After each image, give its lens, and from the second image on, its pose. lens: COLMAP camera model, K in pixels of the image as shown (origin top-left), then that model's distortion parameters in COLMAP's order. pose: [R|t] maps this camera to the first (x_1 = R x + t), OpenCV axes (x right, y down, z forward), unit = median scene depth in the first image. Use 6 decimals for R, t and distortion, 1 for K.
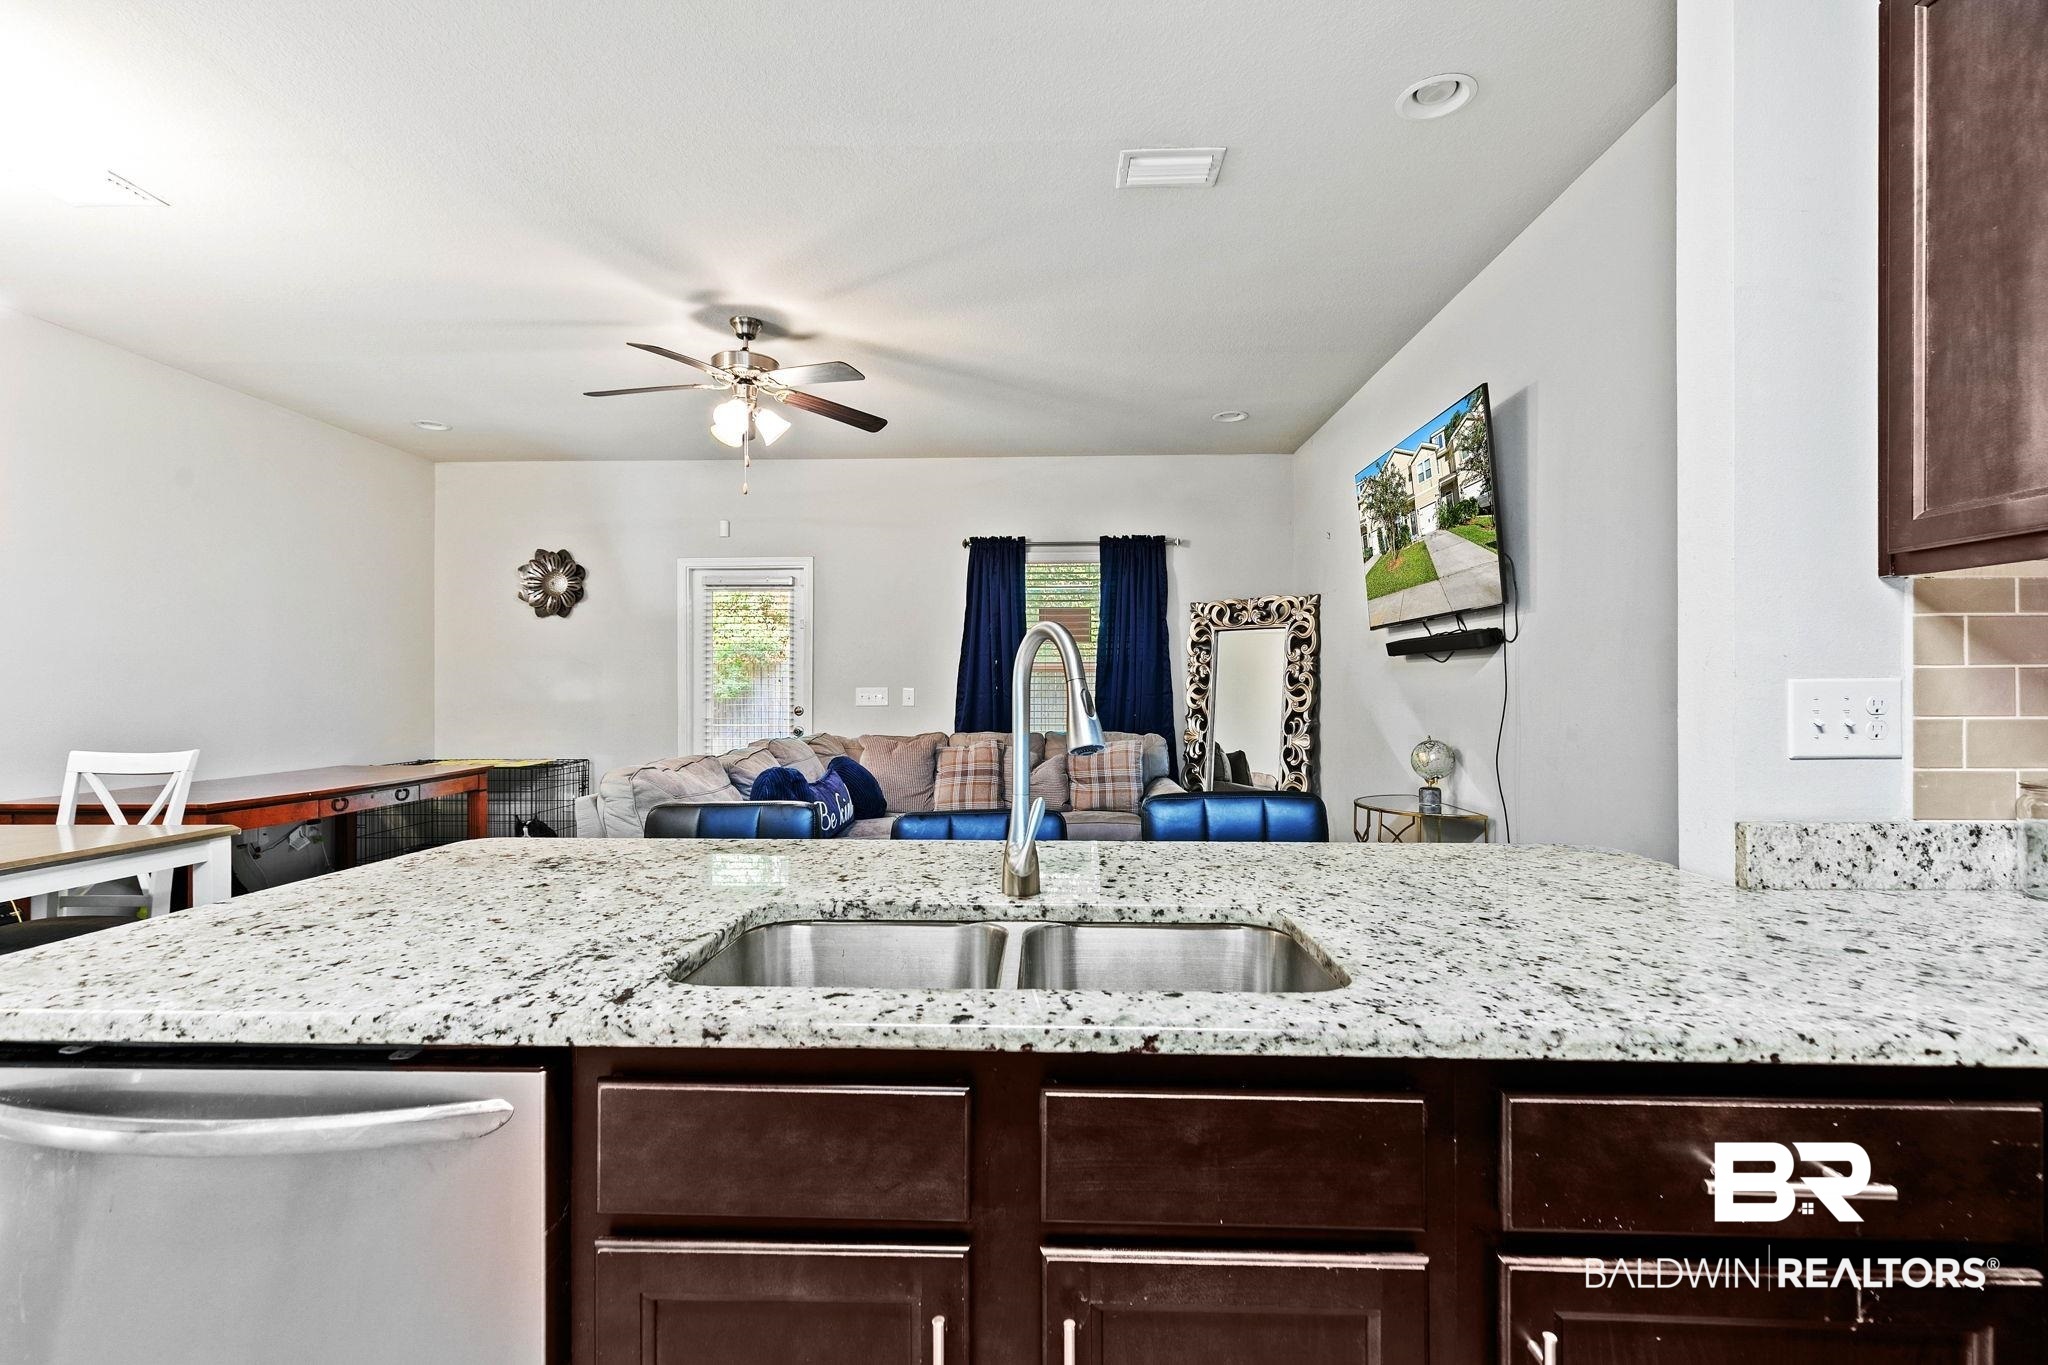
lens RADIAL K [[933.4, 0, 1005.6], [0, 933.4, 655.9], [0, 0, 1]] dist [0.007958, -0.000162]
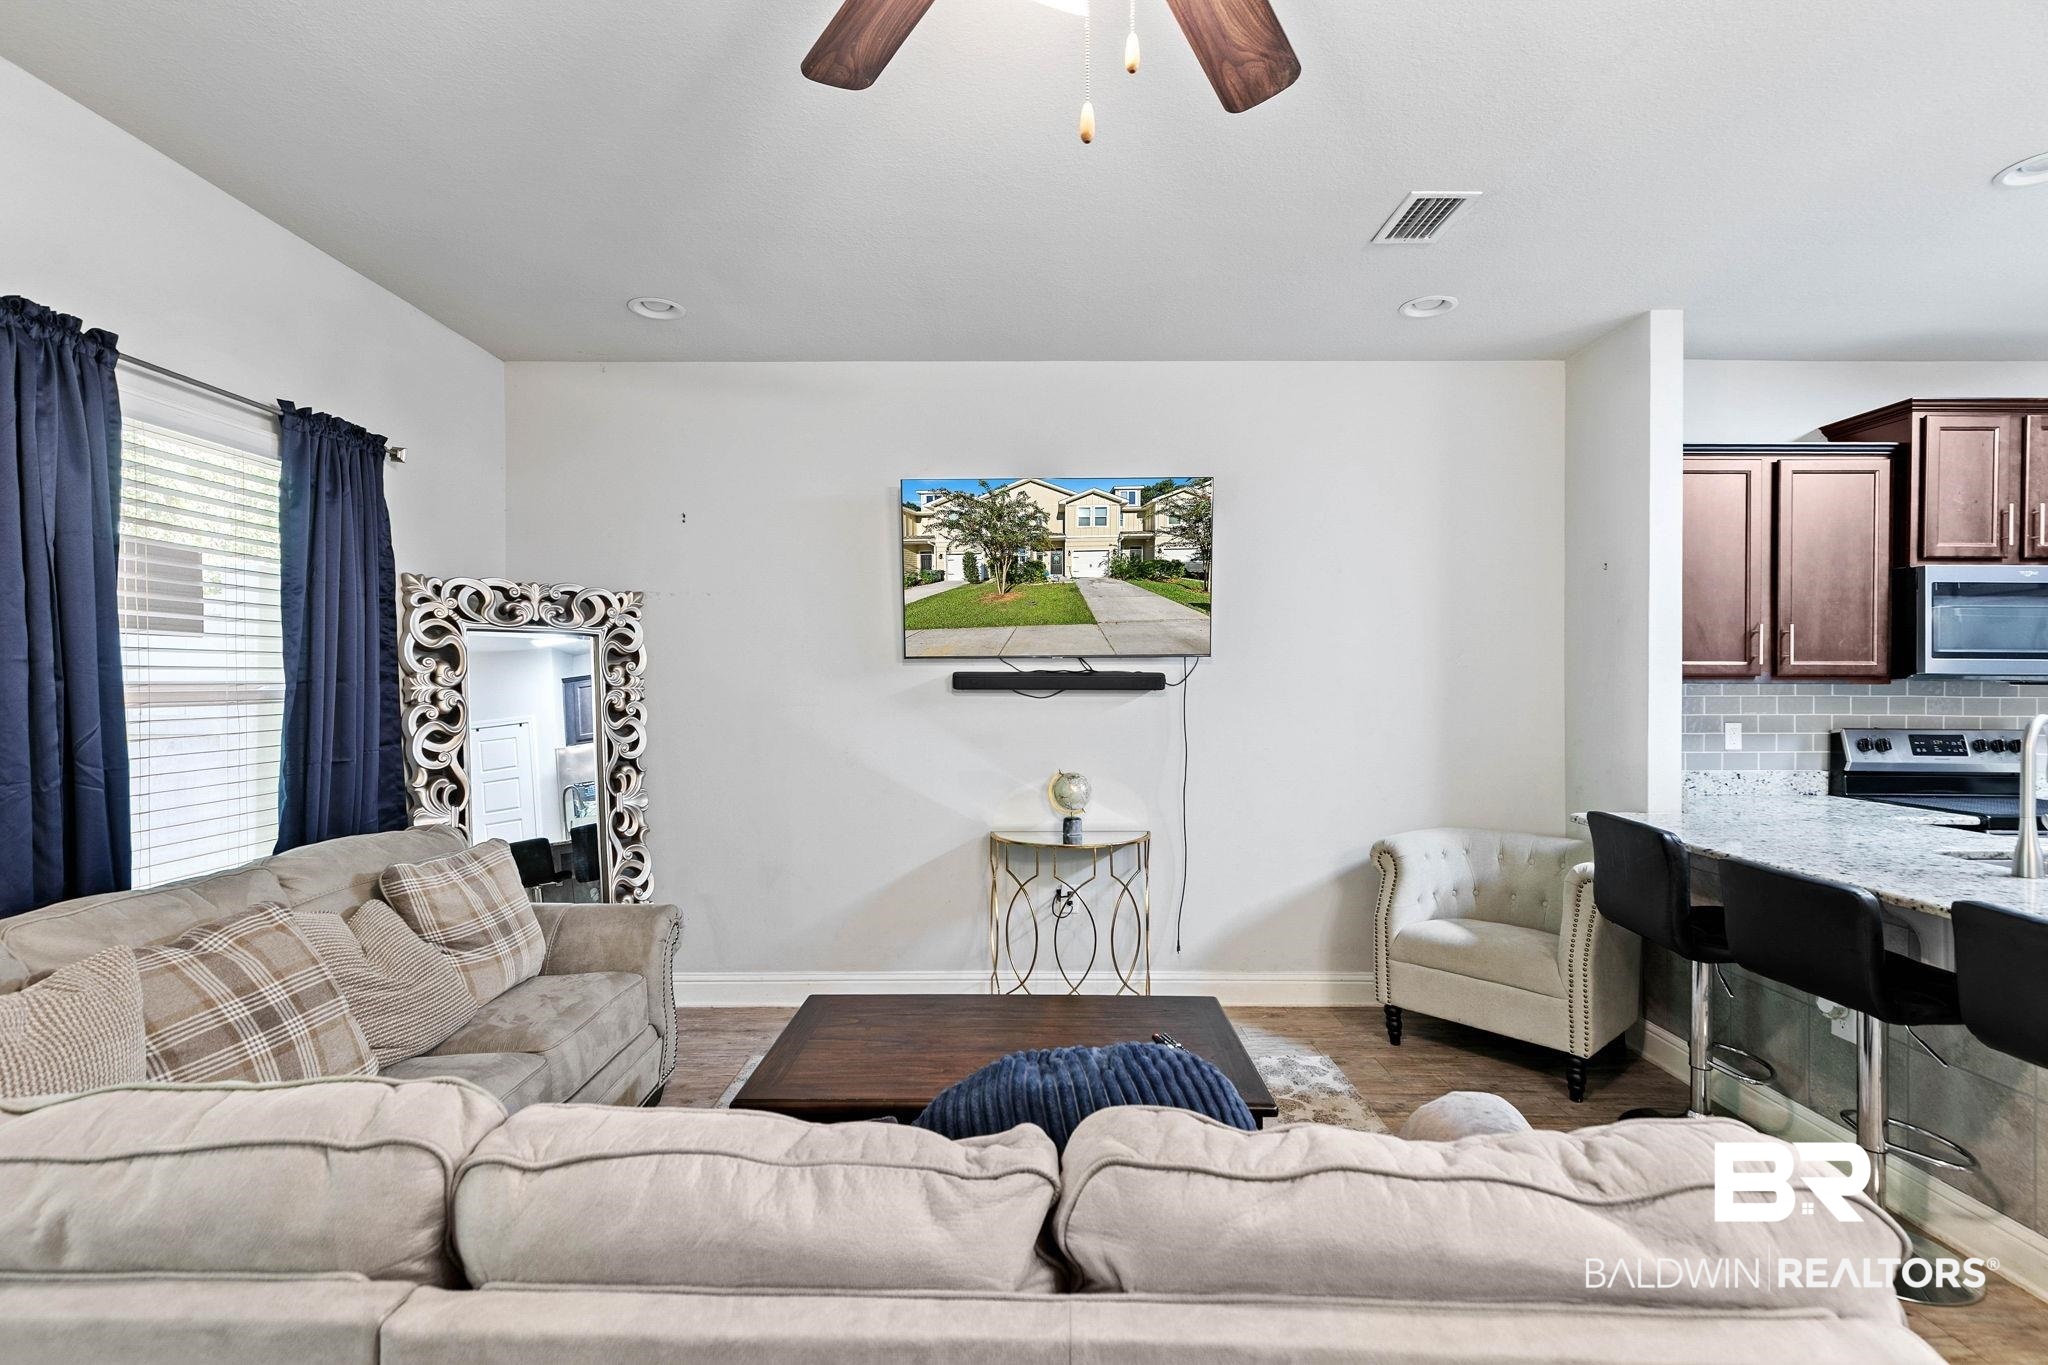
lens RADIAL K [[933.4, 0, 1022.4], [0, 933.4, 685.6], [0, 0, 1]] dist [0.007958, -0.000162]
pose [[-0.033945, -0.003594, 0.999417, -0.392787], [-0.033733, 0.999428, 0.002448, -0.006054], [-0.998854, -0.033630, -0.034047, 0.731424]]
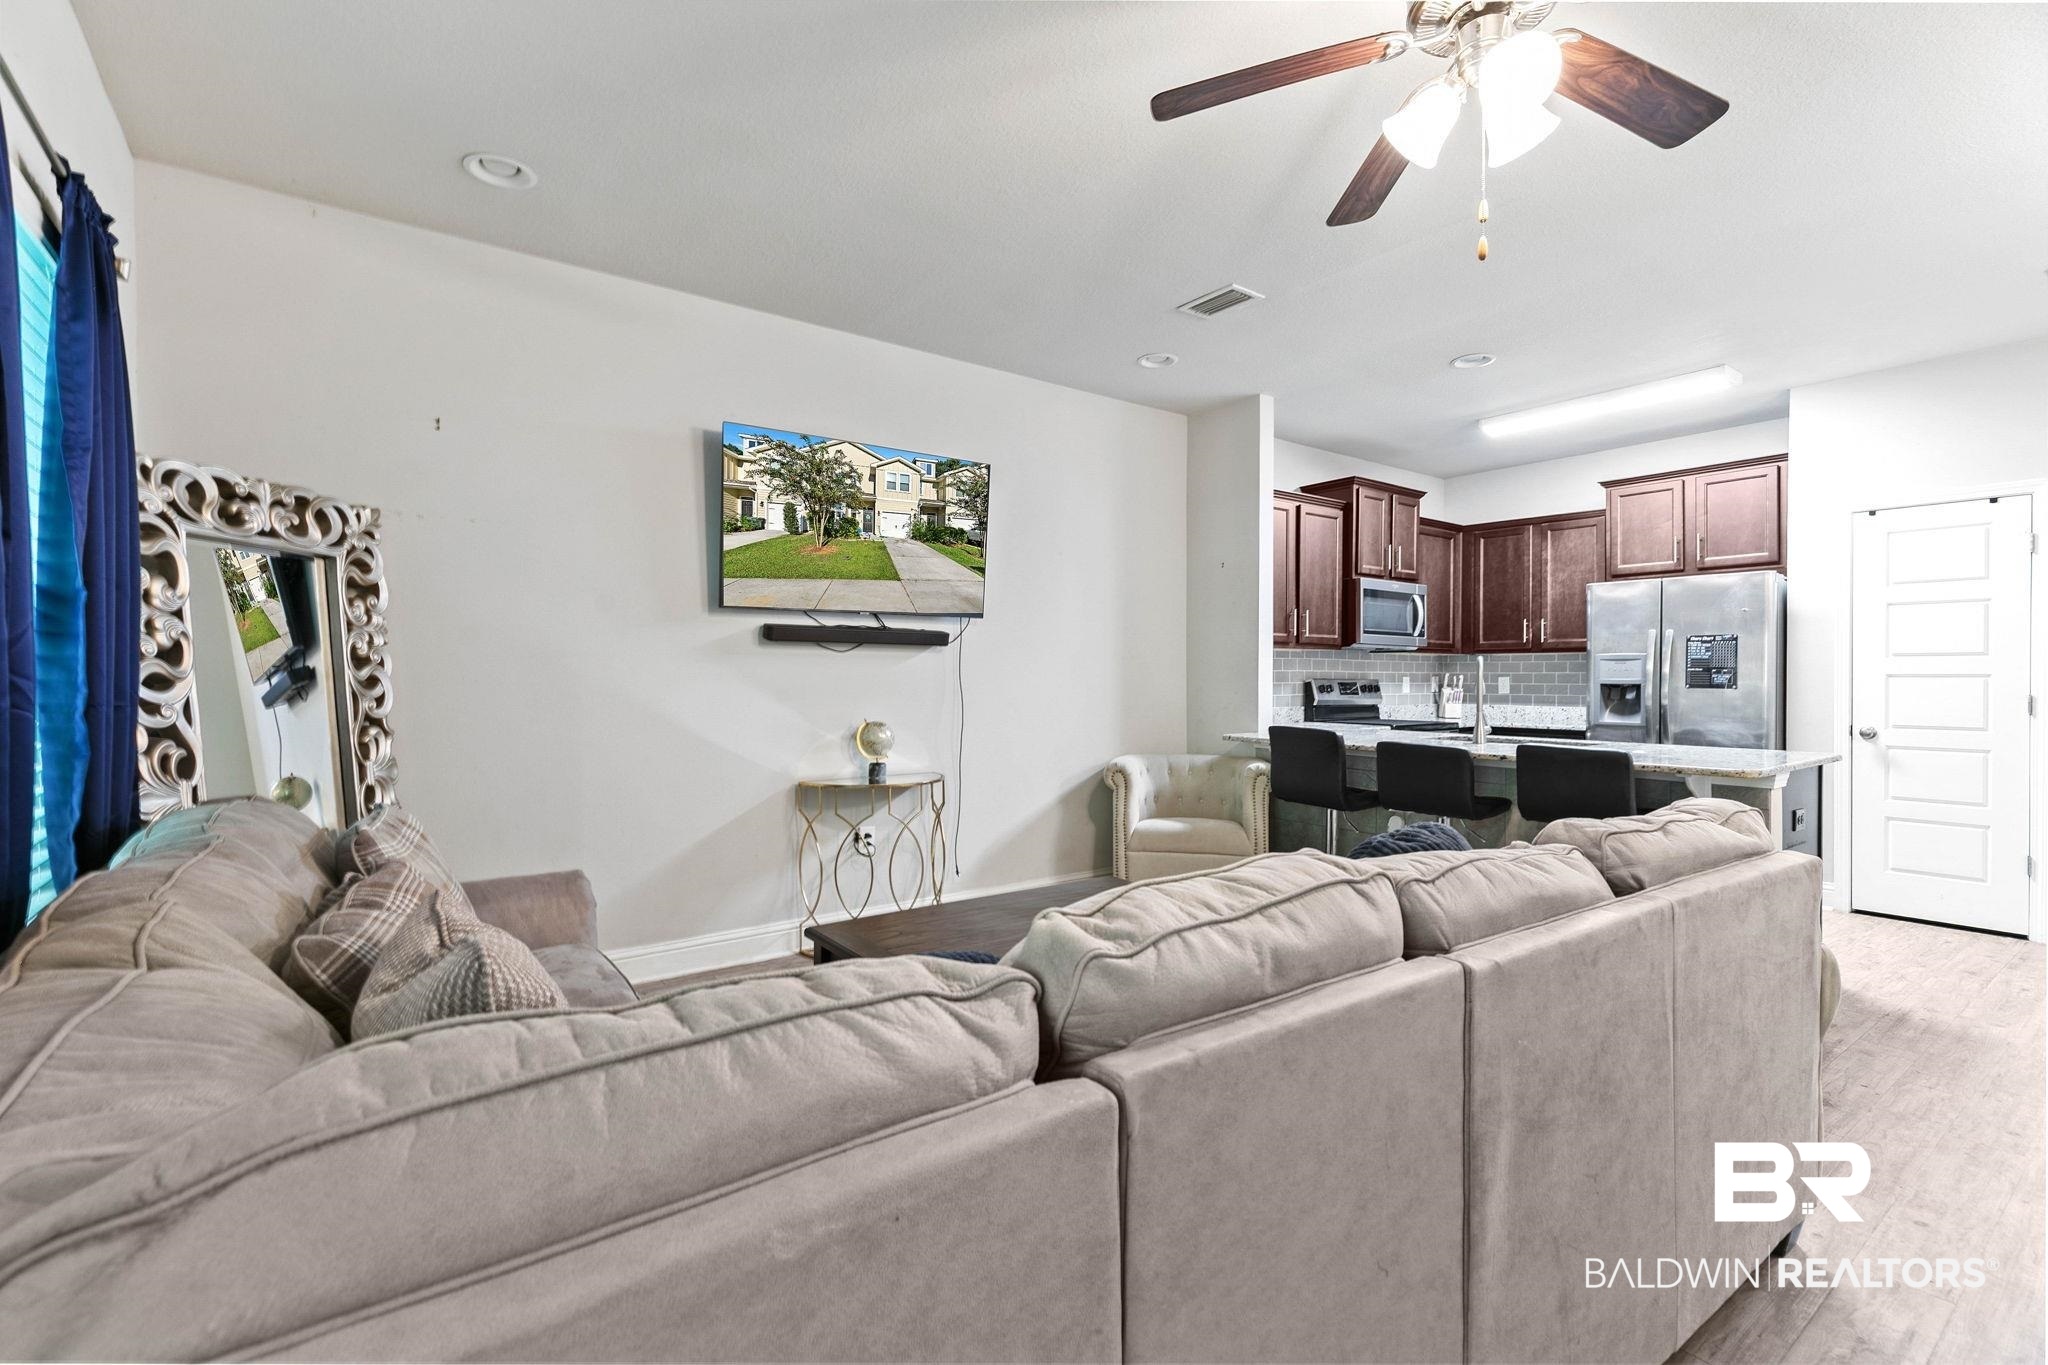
lens RADIAL K [[933.4, 0, 1018.6], [0, 933.4, 677.7], [0, 0, 1]] dist [0.007958, -0.000162]
pose [[-0.625595, -0.005649, 0.780128, -0.350389], [-0.029631, 0.999424, -0.016524, 0.034668], [-0.779585, -0.033453, -0.625402, 1.048873]]
